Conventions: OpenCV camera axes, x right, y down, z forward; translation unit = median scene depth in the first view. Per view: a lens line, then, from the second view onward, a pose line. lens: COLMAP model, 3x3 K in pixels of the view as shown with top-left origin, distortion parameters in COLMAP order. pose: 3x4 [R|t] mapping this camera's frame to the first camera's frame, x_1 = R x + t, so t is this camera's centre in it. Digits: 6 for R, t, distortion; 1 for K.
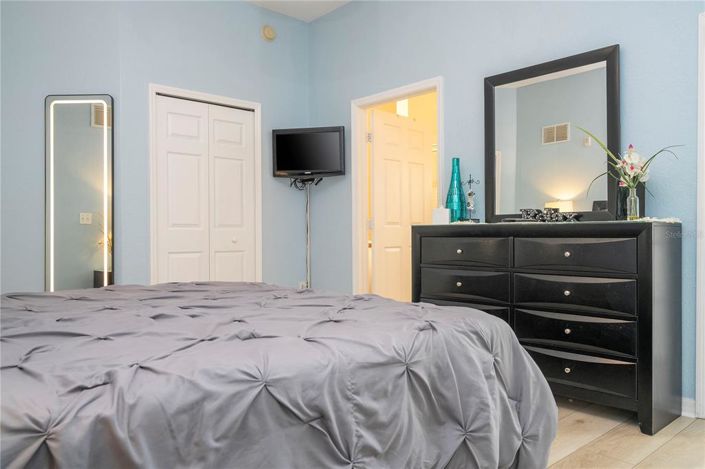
lens RADIAL K [[553.1, 0, 372.4], [0, 553.1, 224.2], [0, 0, 1]] dist [0.007283, 0.001778]
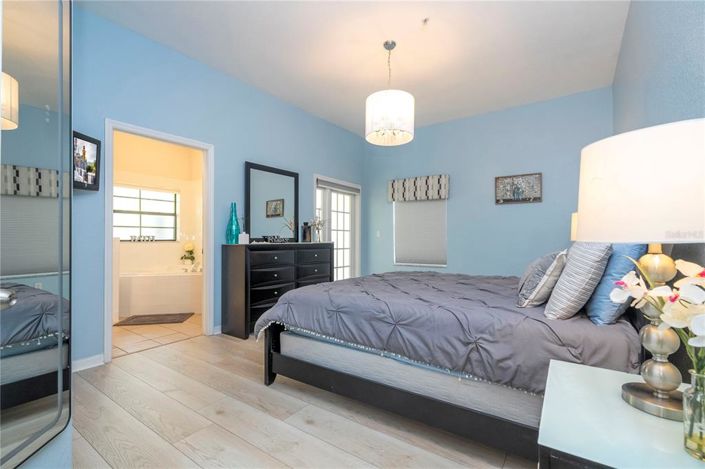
lens RADIAL K [[312.9, 0, 354.6], [0, 312.9, 244.3], [0, 0, 1]] dist [-0.000612, 0.000004]
pose [[-0.190162, 0.007230, 0.981726, -1.131784], [0.003901, 0.999971, -0.006609, 0.013517], [-0.981745, 0.002573, -0.190185, 1.135139]]
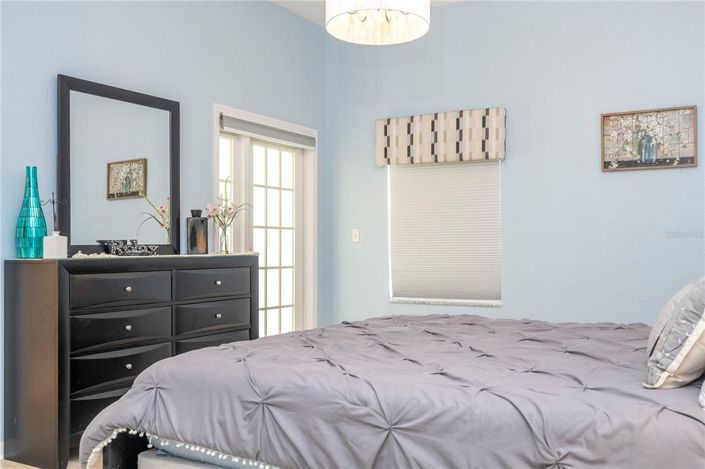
lens RADIAL K [[683.3, 0, 351.8], [0, 683.3, 251.0], [0, 0, 1]] dist [0.020387, -0.004434]
pose [[-0.255930, 0.017766, 0.966532, -1.141757], [0.009721, 0.999828, -0.015803, 0.013610], [-0.966646, 0.005351, -0.256059, 1.133658]]
